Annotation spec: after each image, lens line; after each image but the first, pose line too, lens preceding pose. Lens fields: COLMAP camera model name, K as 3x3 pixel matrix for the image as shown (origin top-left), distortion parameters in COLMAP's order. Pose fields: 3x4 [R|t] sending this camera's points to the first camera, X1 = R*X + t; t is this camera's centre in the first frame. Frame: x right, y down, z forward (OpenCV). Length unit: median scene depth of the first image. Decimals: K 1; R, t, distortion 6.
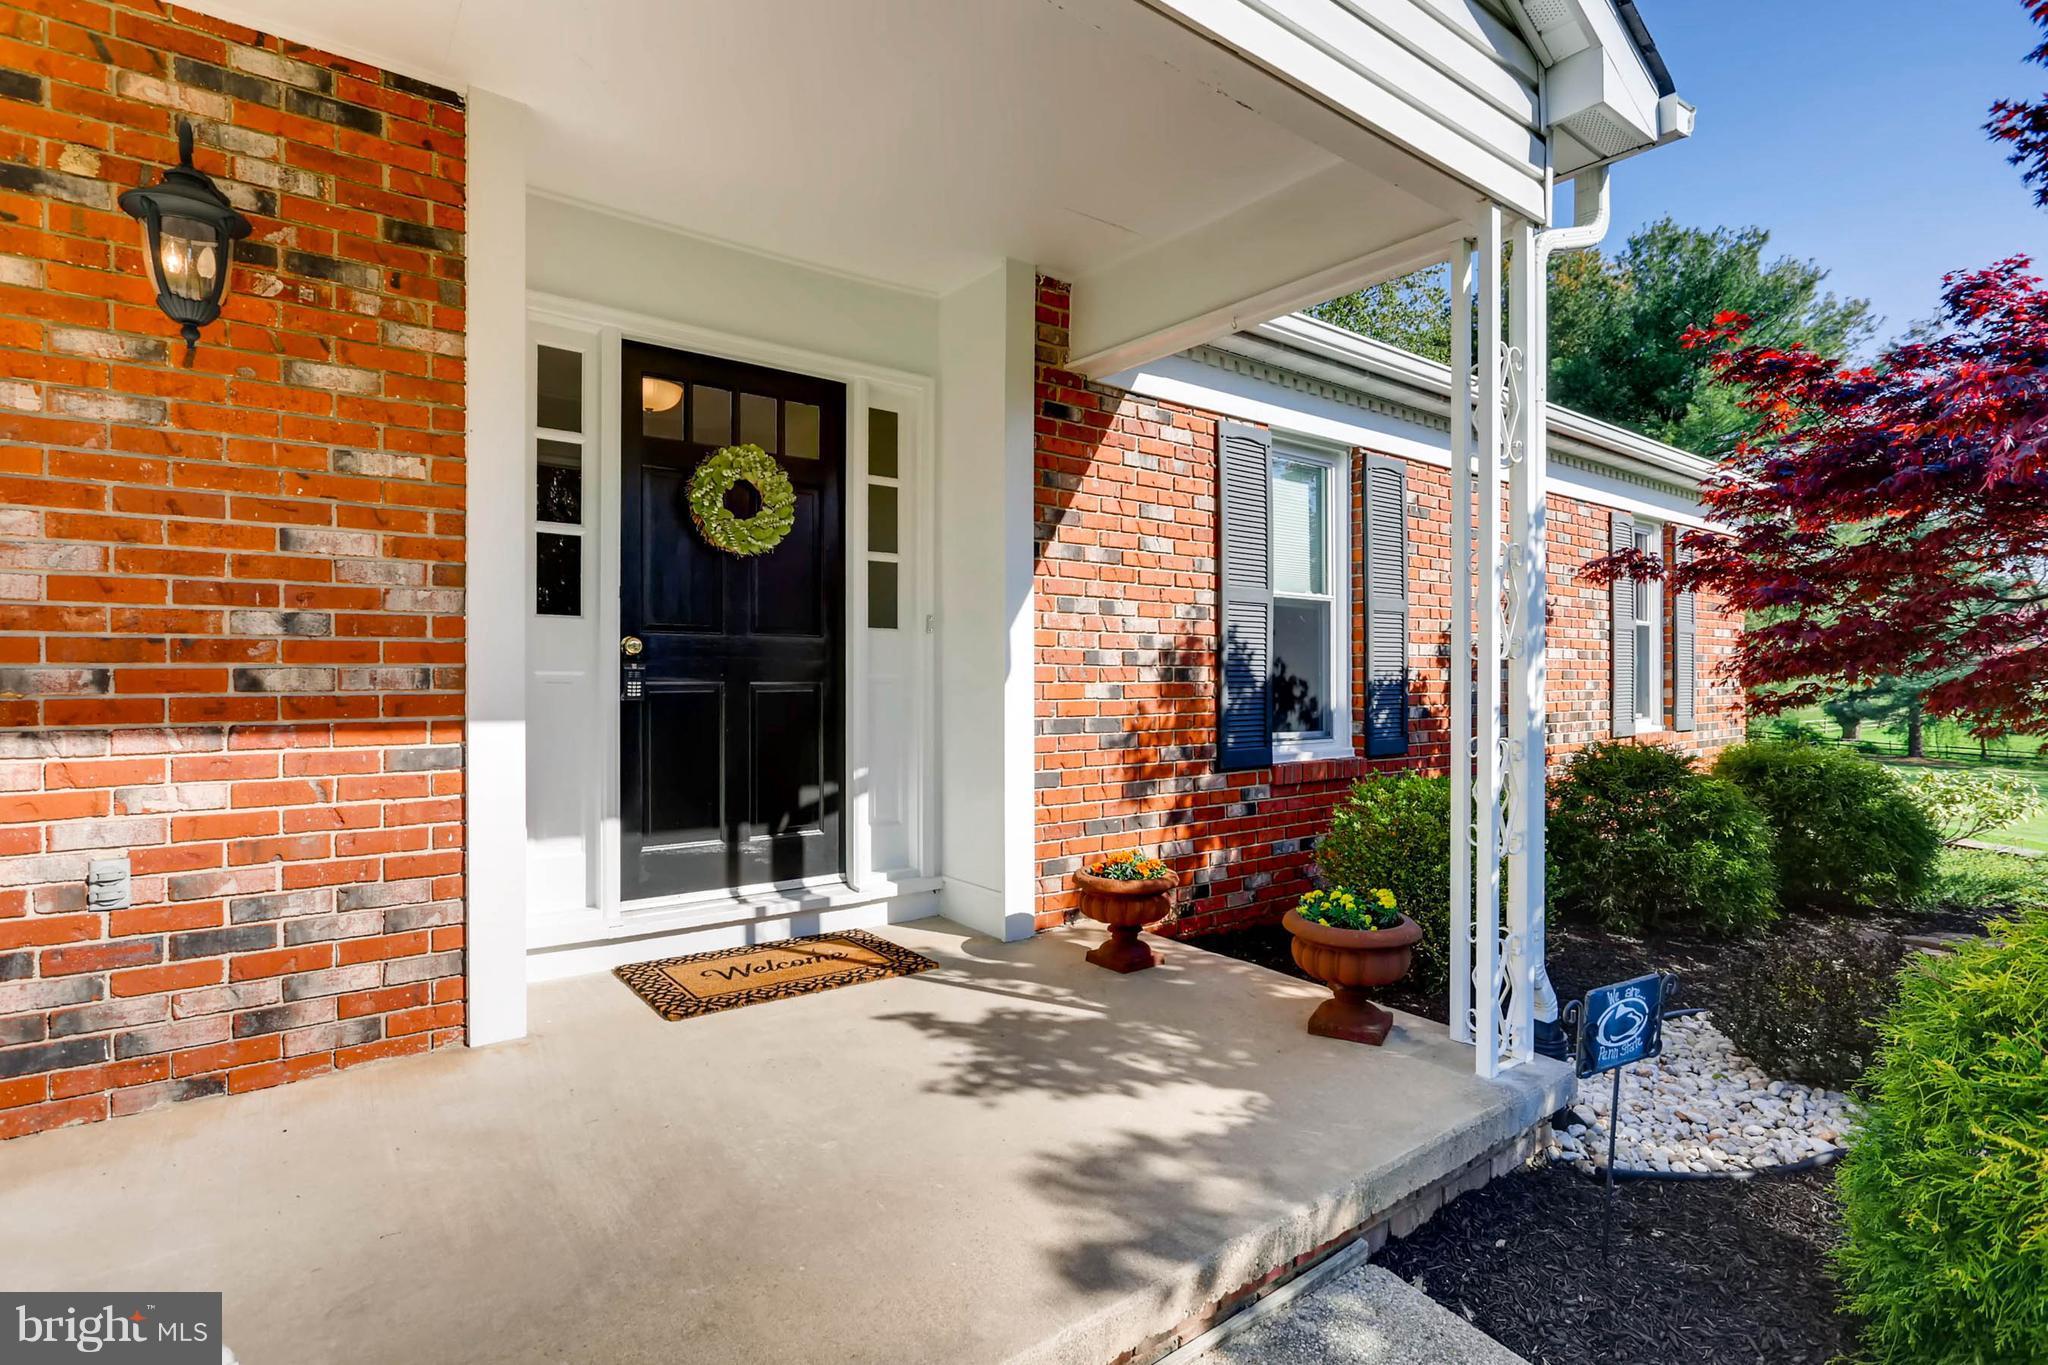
lens RADIAL K [[982.1, 0, 1035.7], [0, 982.1, 678.4], [0, 0, 1]] dist [0.033984, -0.000267]
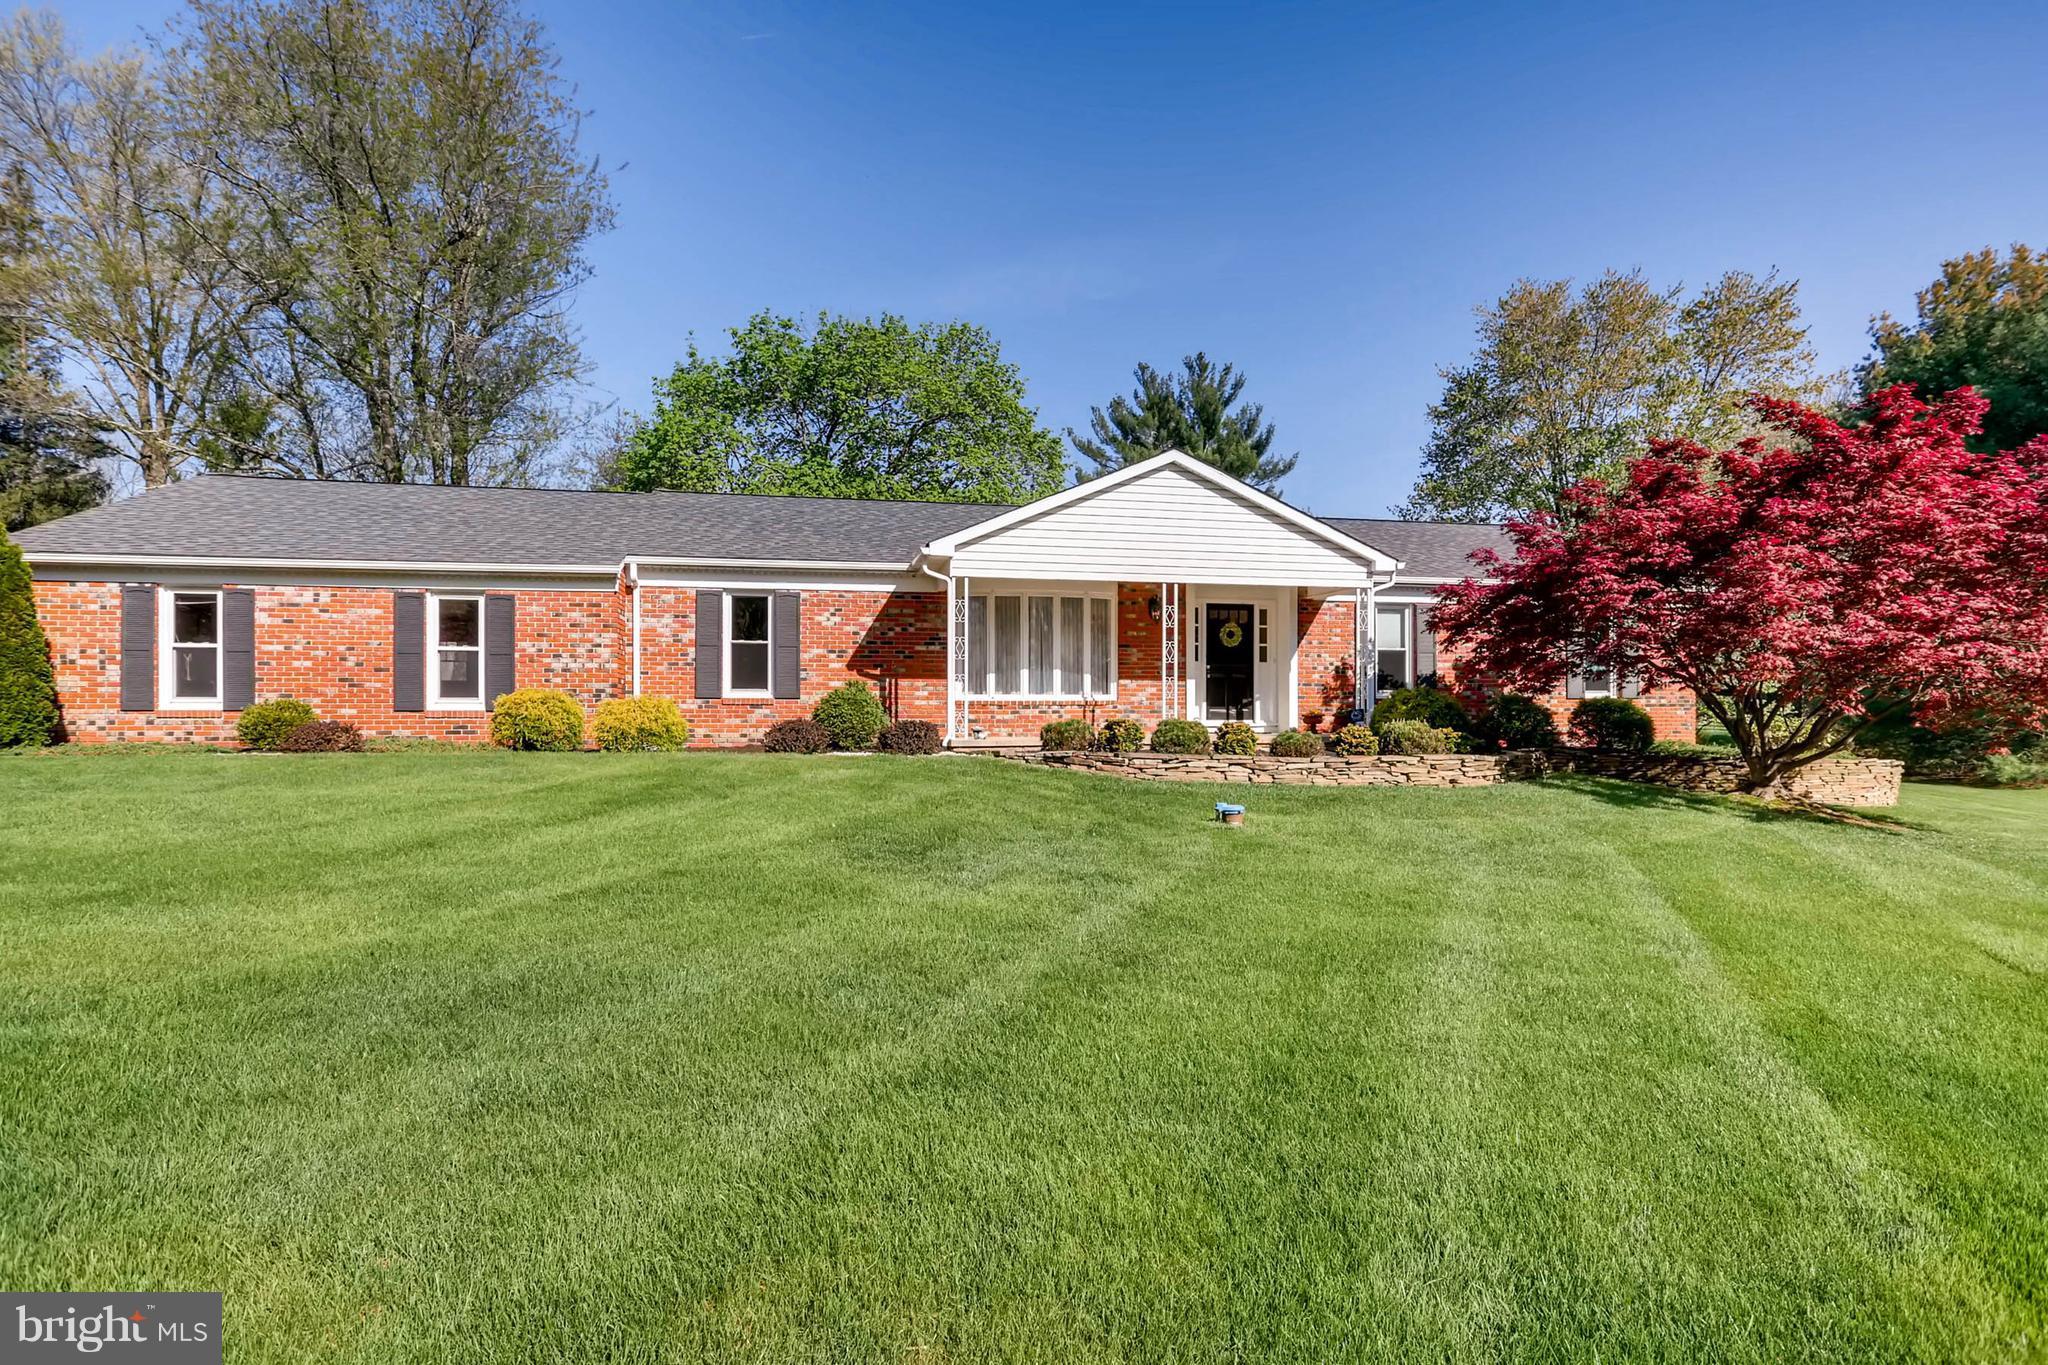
lens RADIAL K [[982.1, 0, 1032.9], [0, 982.1, 699.8], [0, 0, 1]] dist [0.033984, -0.000267]
pose [[0.896524, -0.002603, -0.442987, 0.817245], [-0.001320, 0.999963, -0.008548, 0.145990], [0.442992, 0.008248, 0.896487, -3.163665]]
